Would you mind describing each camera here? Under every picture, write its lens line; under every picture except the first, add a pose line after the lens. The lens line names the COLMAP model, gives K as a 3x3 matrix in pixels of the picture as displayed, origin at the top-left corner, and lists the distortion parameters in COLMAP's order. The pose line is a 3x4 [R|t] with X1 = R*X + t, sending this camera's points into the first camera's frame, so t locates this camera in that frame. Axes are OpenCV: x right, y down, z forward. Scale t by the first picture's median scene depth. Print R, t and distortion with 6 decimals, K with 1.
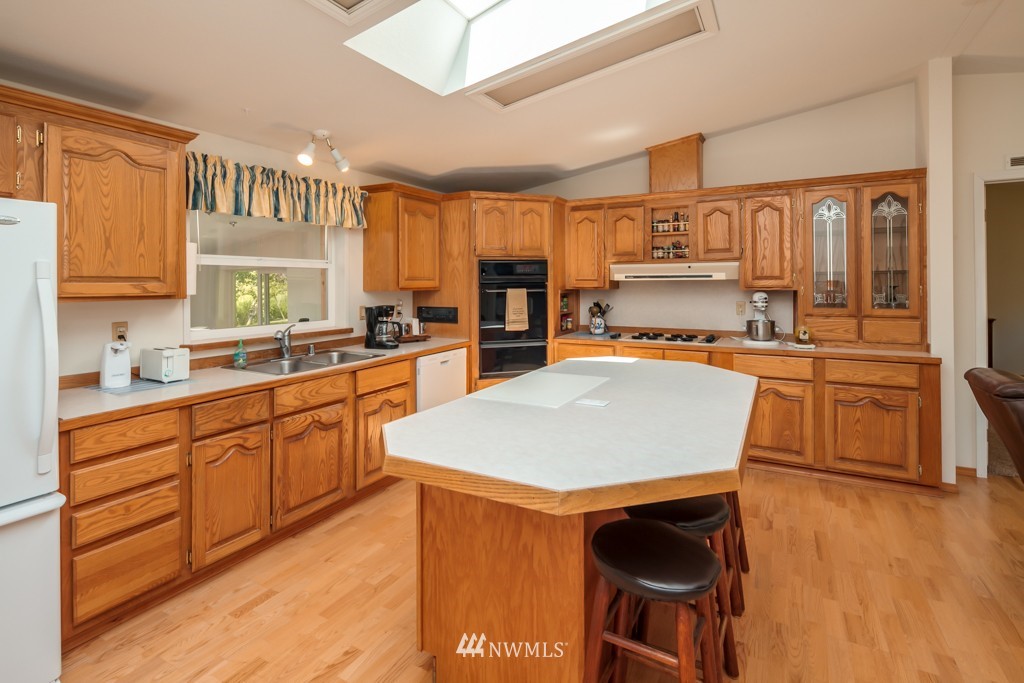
lens RADIAL K [[499.9, 0, 505.9], [0, 499.9, 284.0], [0, 0, 1]] dist [0.001316, -0.000724]
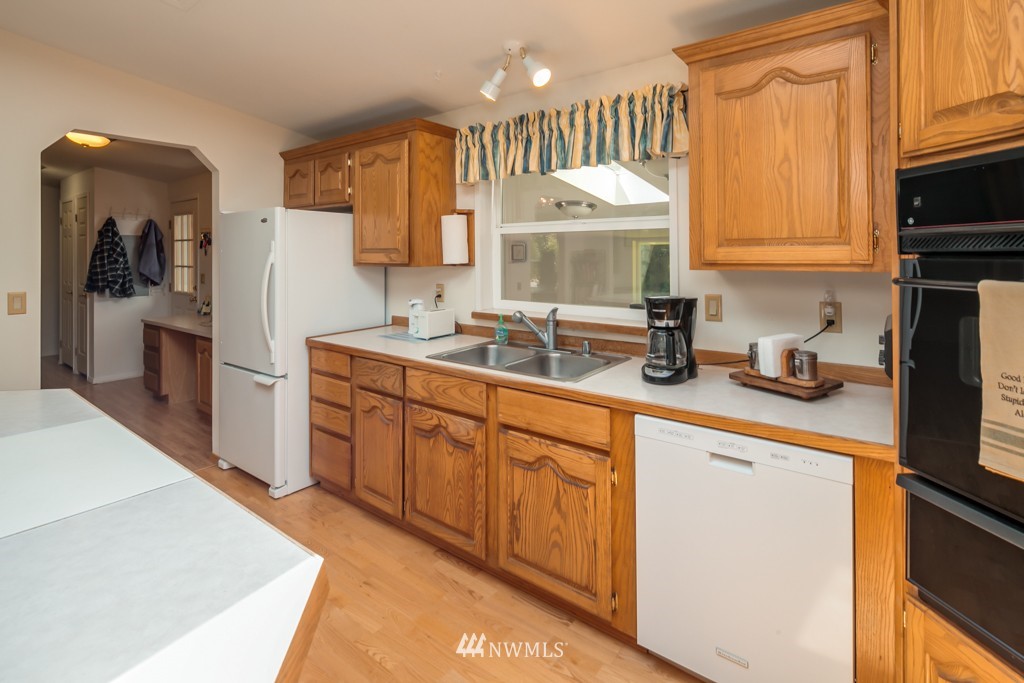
lens RADIAL K [[499.9, 0, 516.2], [0, 499.9, 251.8], [0, 0, 1]] dist [0.001316, -0.000724]
pose [[-0.152157, 0.002141, -0.988354, 0.286859], [0.003481, 0.999993, 0.001631, -0.004198], [0.988350, -0.003192, -0.152163, 0.910065]]
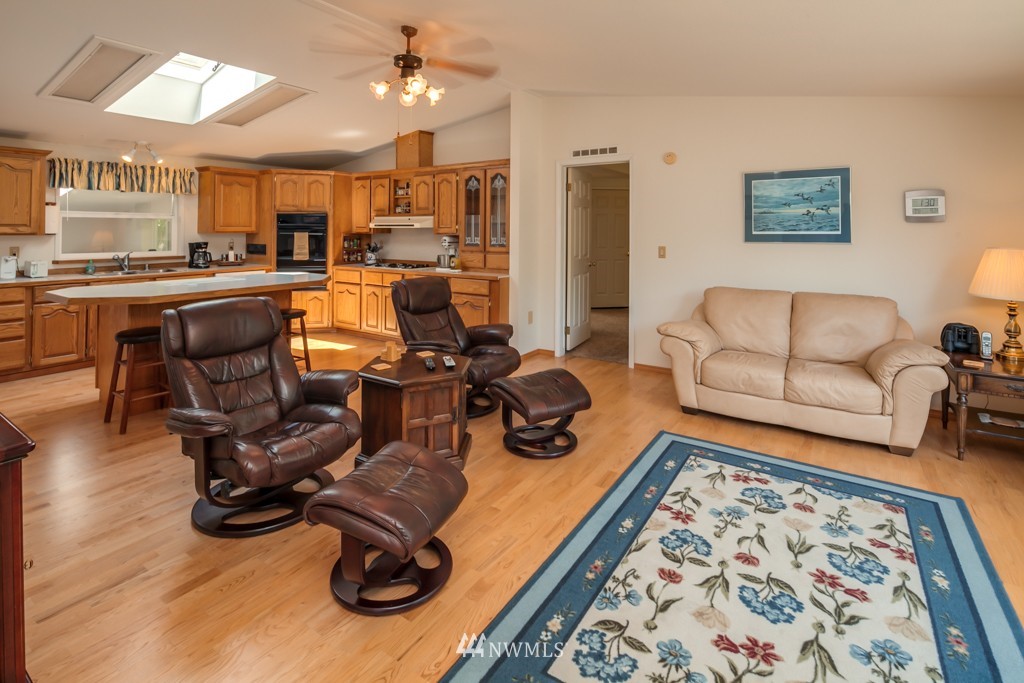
lens RADIAL K [[499.9, 0, 516.6], [0, 499.9, 230.0], [0, 0, 1]] dist [0.001316, -0.000724]
pose [[0.996448, 0.008330, -0.083794, 0.893450], [-0.008444, 0.999964, -0.001014, -0.003261], [0.083783, 0.001718, 0.996483, -0.521050]]
